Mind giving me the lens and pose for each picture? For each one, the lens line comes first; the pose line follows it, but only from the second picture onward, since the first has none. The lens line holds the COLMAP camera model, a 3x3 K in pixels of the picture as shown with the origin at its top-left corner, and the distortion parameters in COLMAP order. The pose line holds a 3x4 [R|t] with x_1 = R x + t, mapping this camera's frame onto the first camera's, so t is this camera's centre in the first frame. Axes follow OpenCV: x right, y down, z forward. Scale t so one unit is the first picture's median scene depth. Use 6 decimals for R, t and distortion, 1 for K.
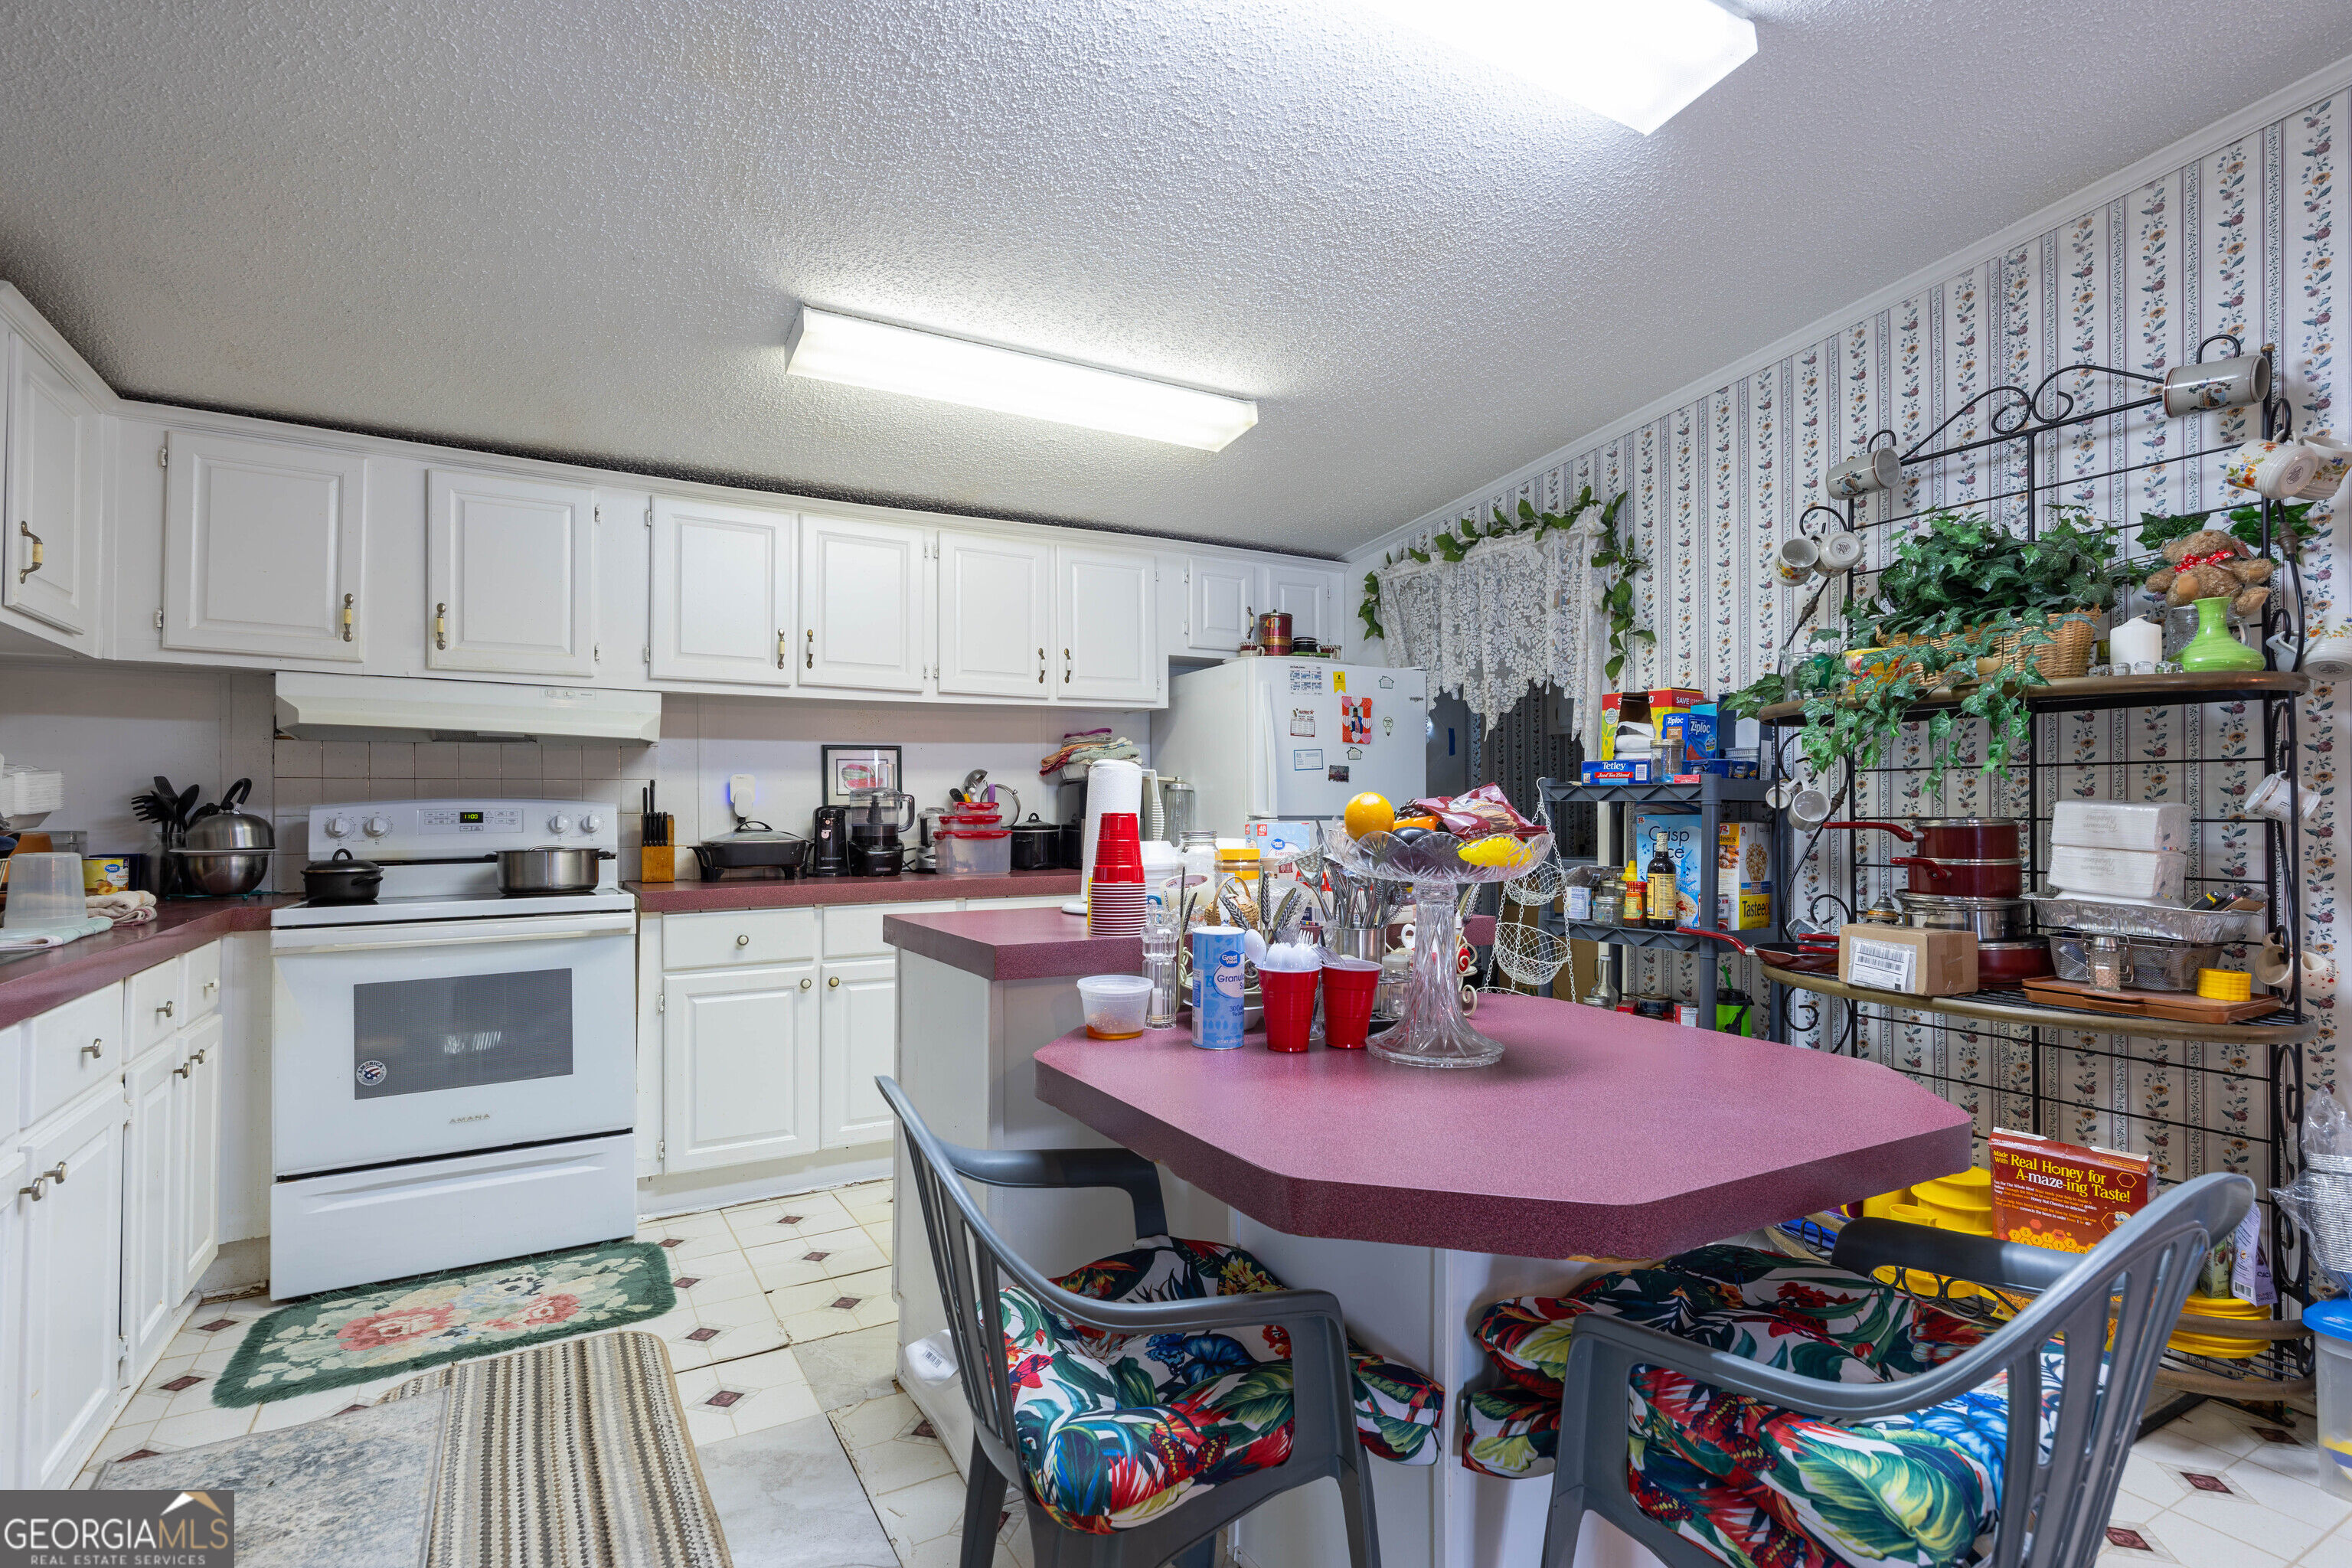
lens RADIAL K [[1141.4, 0, 1180.5], [0, 1141.4, 797.4], [0, 0, 1]] dist [0.008538, -0.001183]
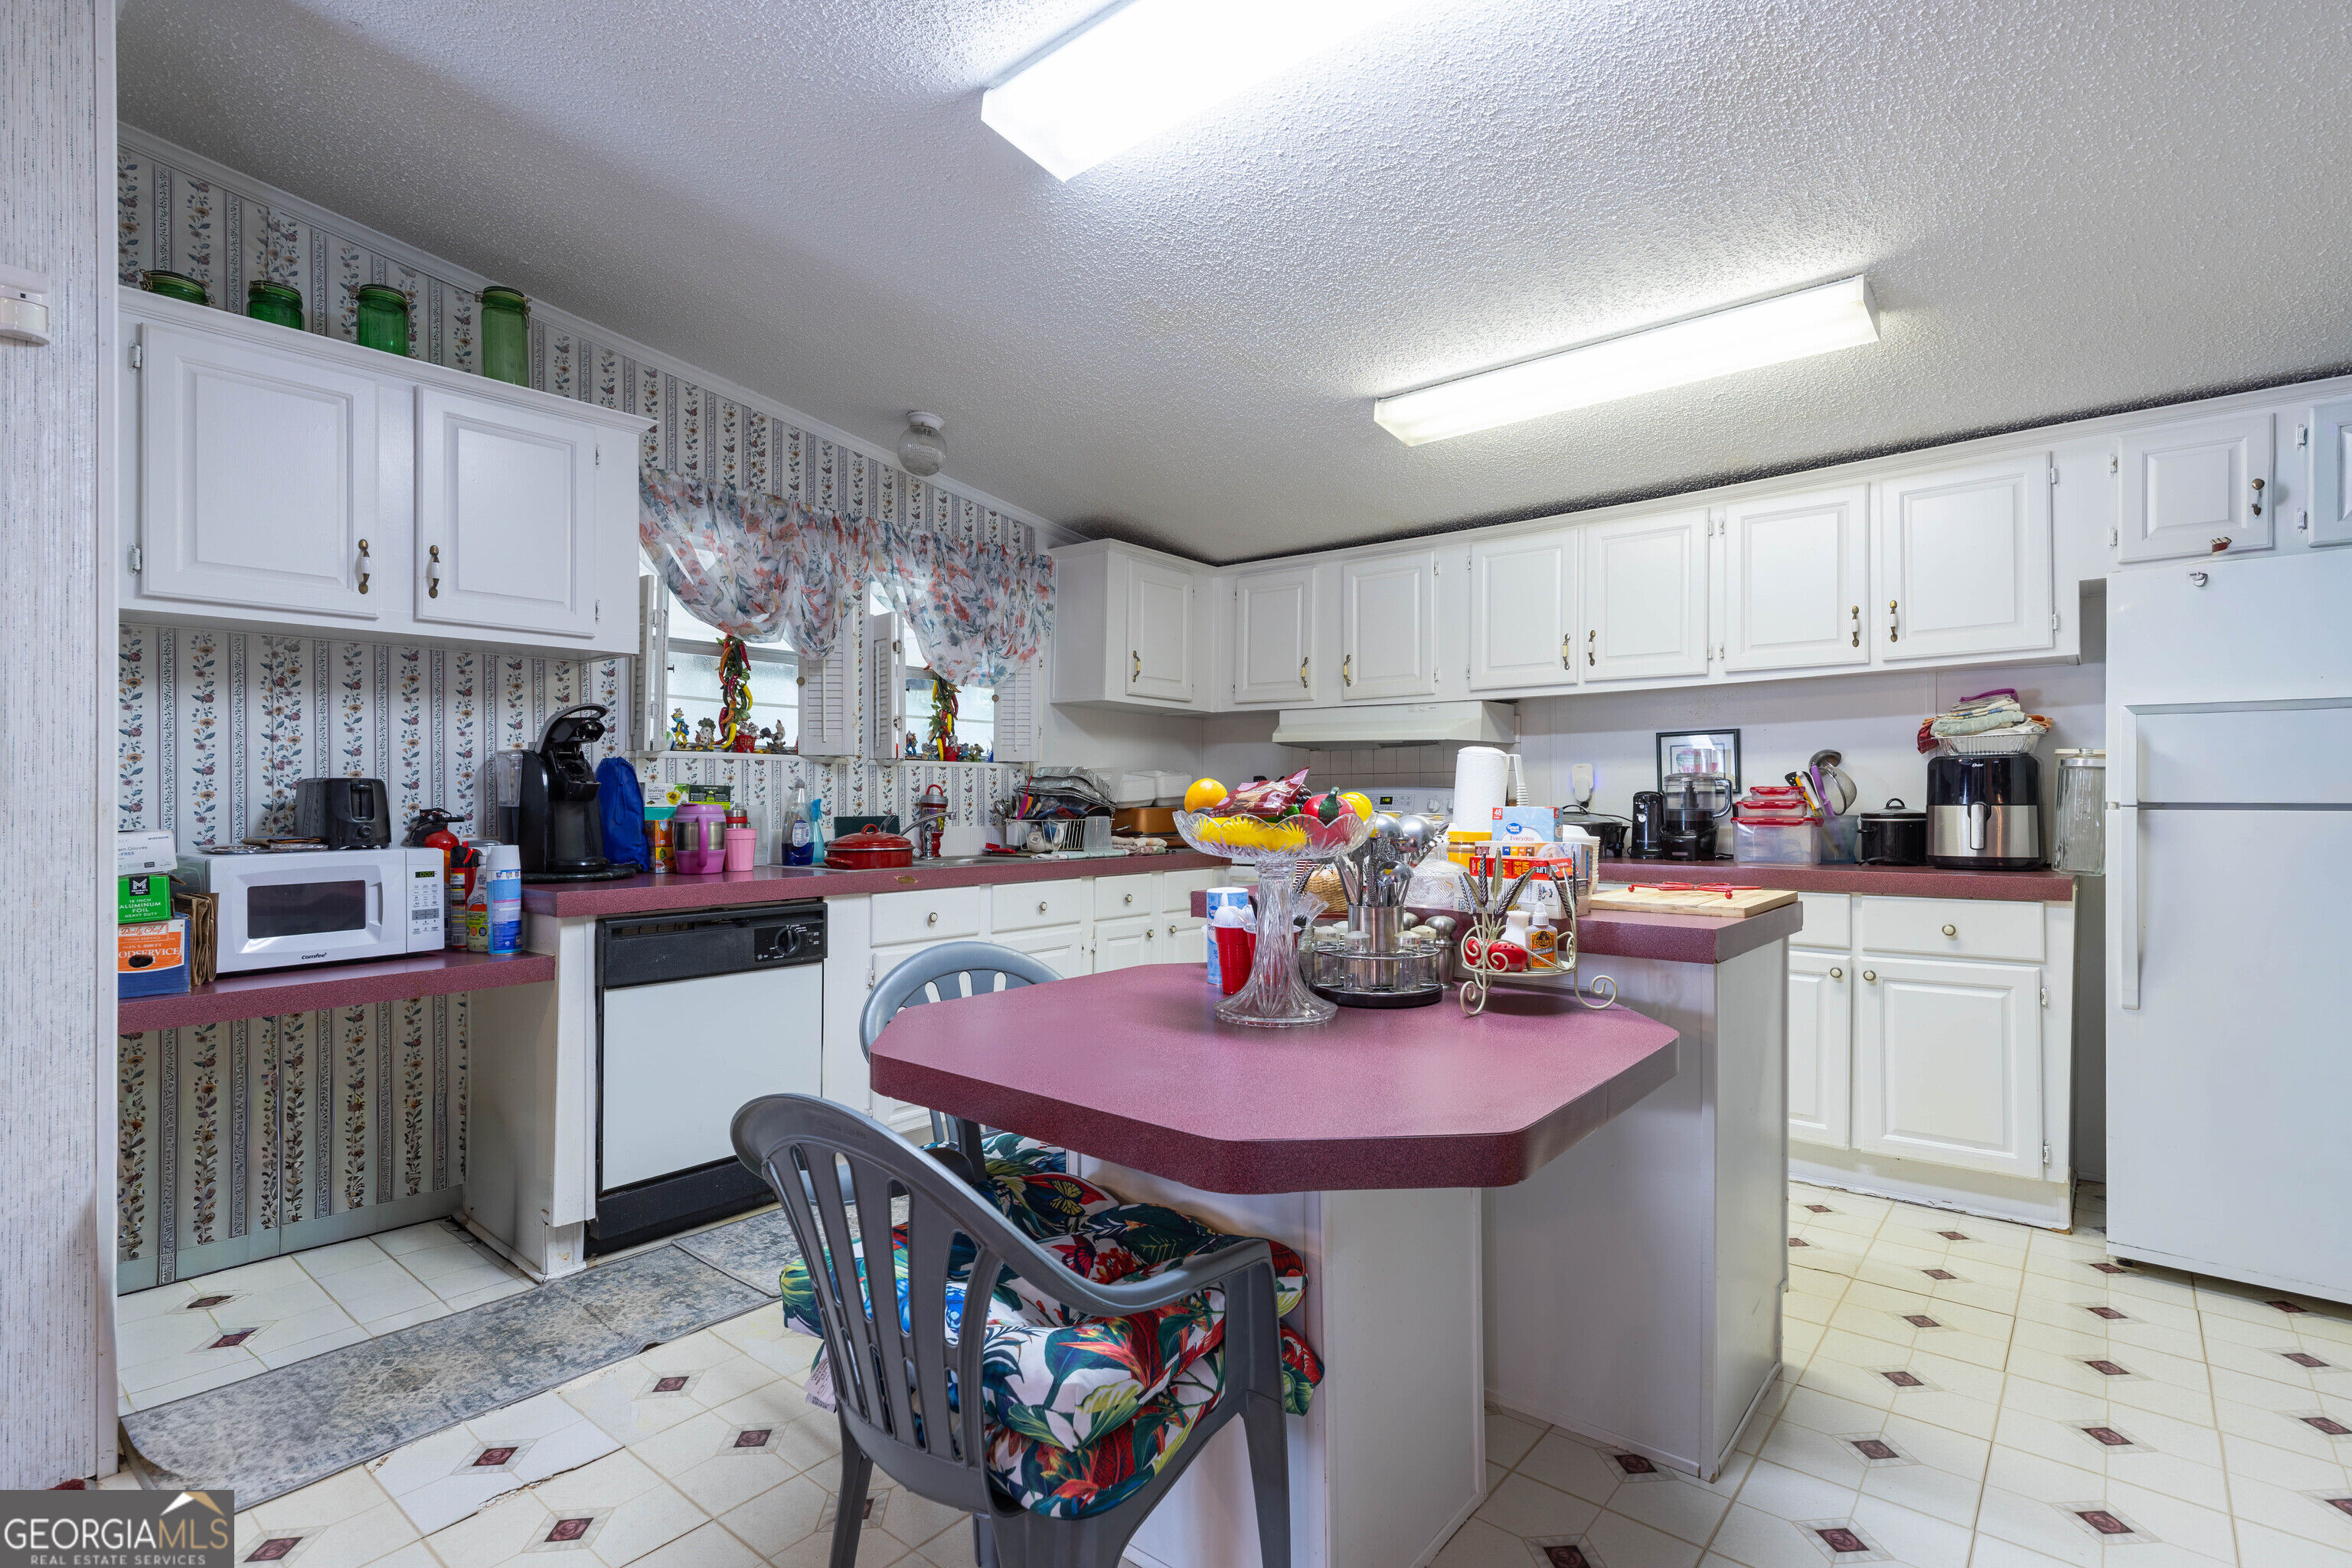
lens RADIAL K [[1141.4, 0, 1185.5], [0, 1141.4, 781.5], [0, 0, 1]] dist [0.008538, -0.001183]
pose [[0.344657, -0.014141, -0.938622, 0.623494], [0.009971, 0.999885, -0.011402, 0.007329], [0.938676, -0.005429, 0.344758, 0.280640]]
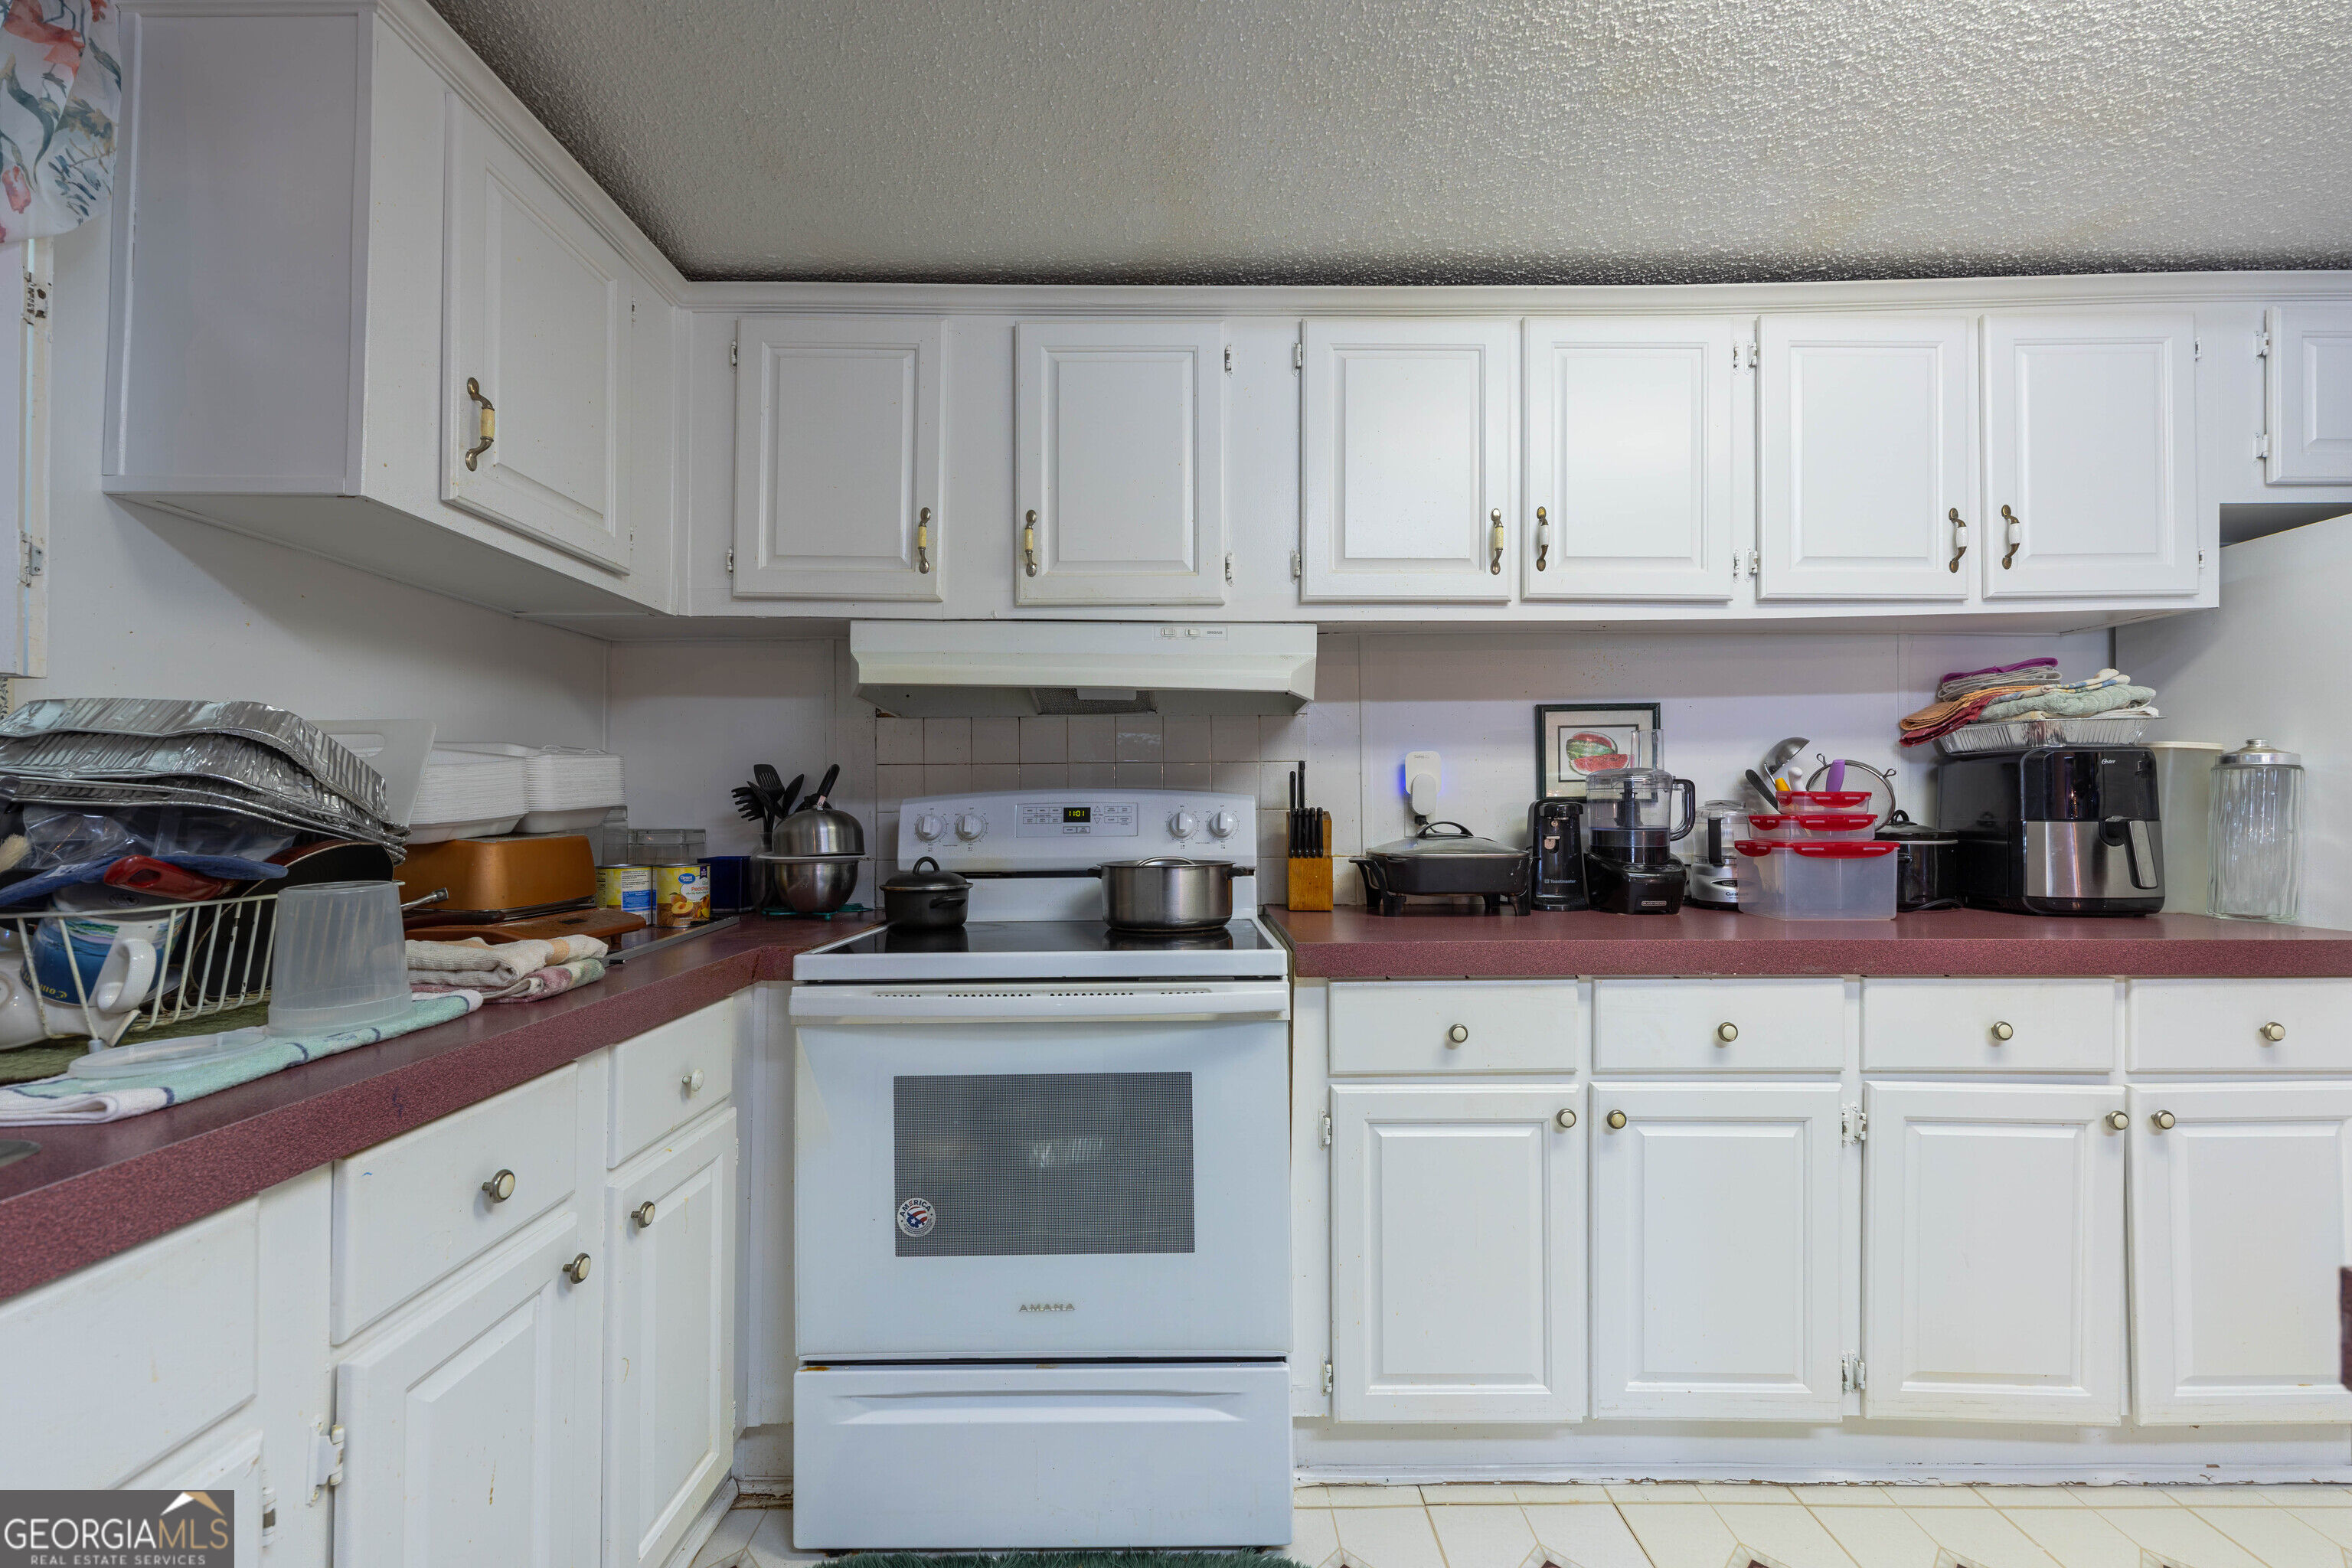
lens RADIAL K [[950.8, 0, 1176.3], [0, 950.8, 801.8], [0, 0, 1]] dist [0.000501, 0.000391]
pose [[0.861842, -0.001218, -0.507176, -0.258789], [0.005663, 0.999958, 0.007222, 0.005205], [0.507146, -0.009096, 0.861812, 0.512788]]
